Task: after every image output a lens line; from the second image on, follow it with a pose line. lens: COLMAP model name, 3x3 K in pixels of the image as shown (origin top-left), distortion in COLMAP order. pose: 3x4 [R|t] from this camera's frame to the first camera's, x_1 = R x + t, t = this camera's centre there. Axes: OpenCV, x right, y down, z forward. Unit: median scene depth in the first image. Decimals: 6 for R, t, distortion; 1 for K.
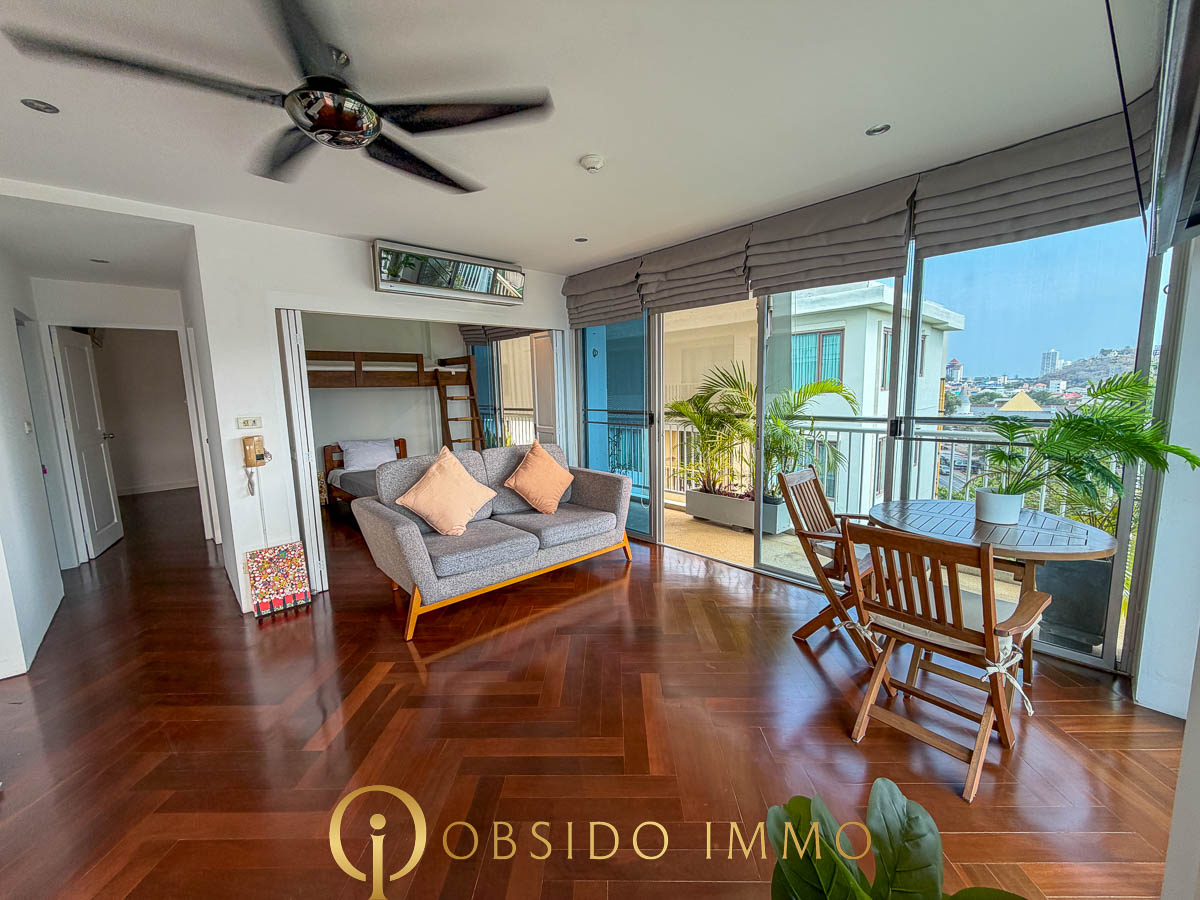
lens RADIAL K [[485.7, 0, 600.0], [0, 485.7, 450.0], [0, 0, 1]] dist [0.000349, 0.000080]
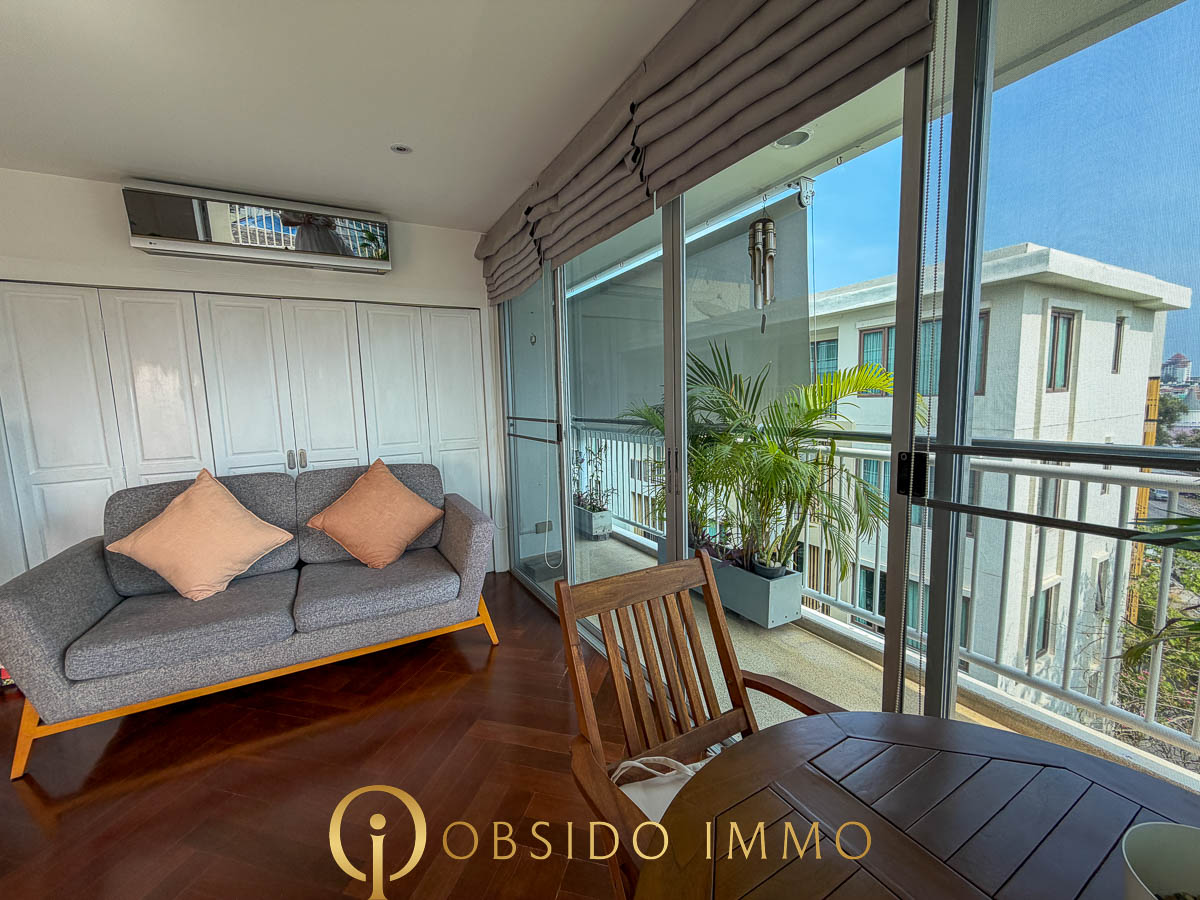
lens RADIAL K [[478.2, 0, 592.0], [0, 478.2, 458.3], [0, 0, 1]] dist [-0.001397, -0.000026]
pose [[0.967735, 0.028517, -0.250351, 0.338597], [-0.026421, 0.999582, 0.011733, -0.038050], [0.250581, -0.004740, 0.968084, 0.413952]]
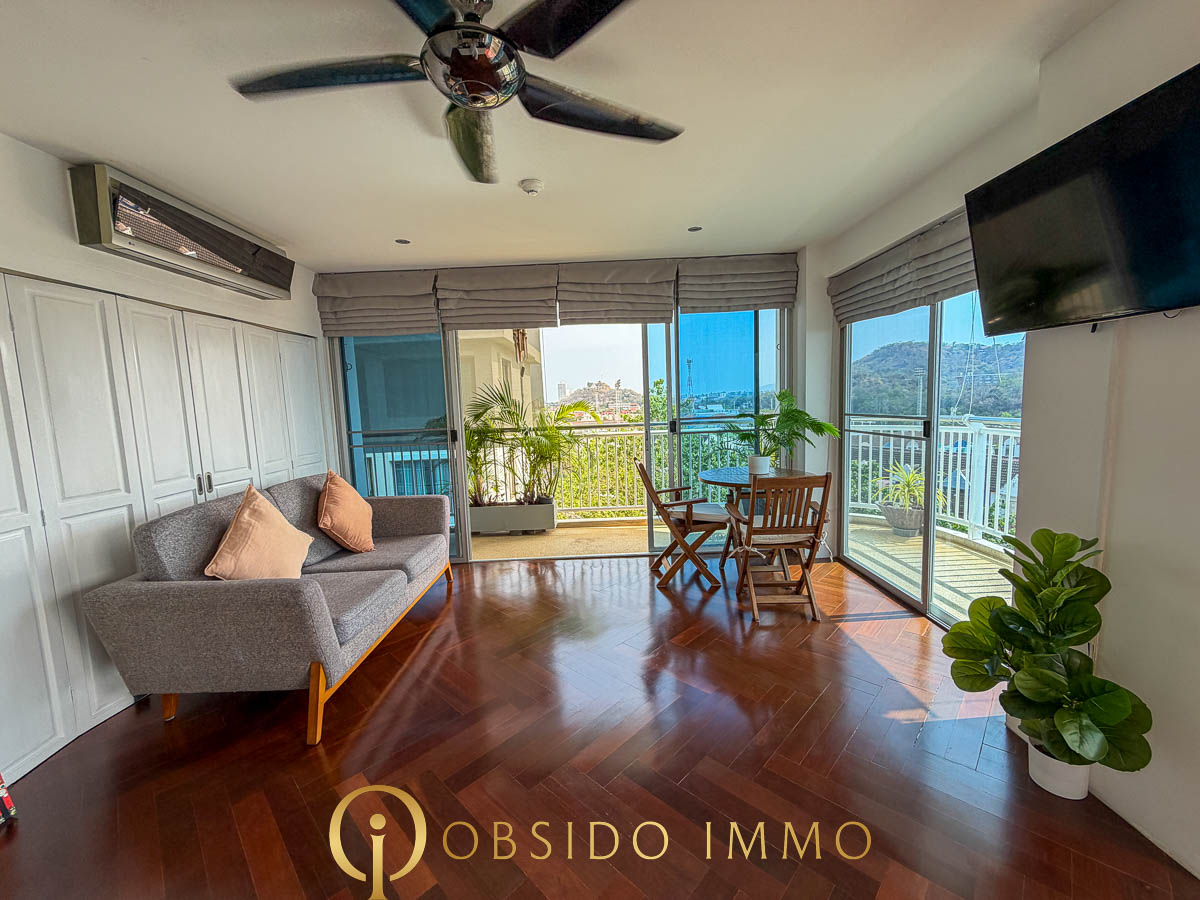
lens RADIAL K [[479.4, 0, 596.9], [0, 479.4, 449.1], [0, 0, 1]] dist [-0.000013, 0.000244]
pose [[0.688027, -0.075250, 0.721773, -0.435170], [0.112915, 0.993596, -0.004046, 0.002261], [-0.716847, 0.084282, 0.692118, 0.127763]]
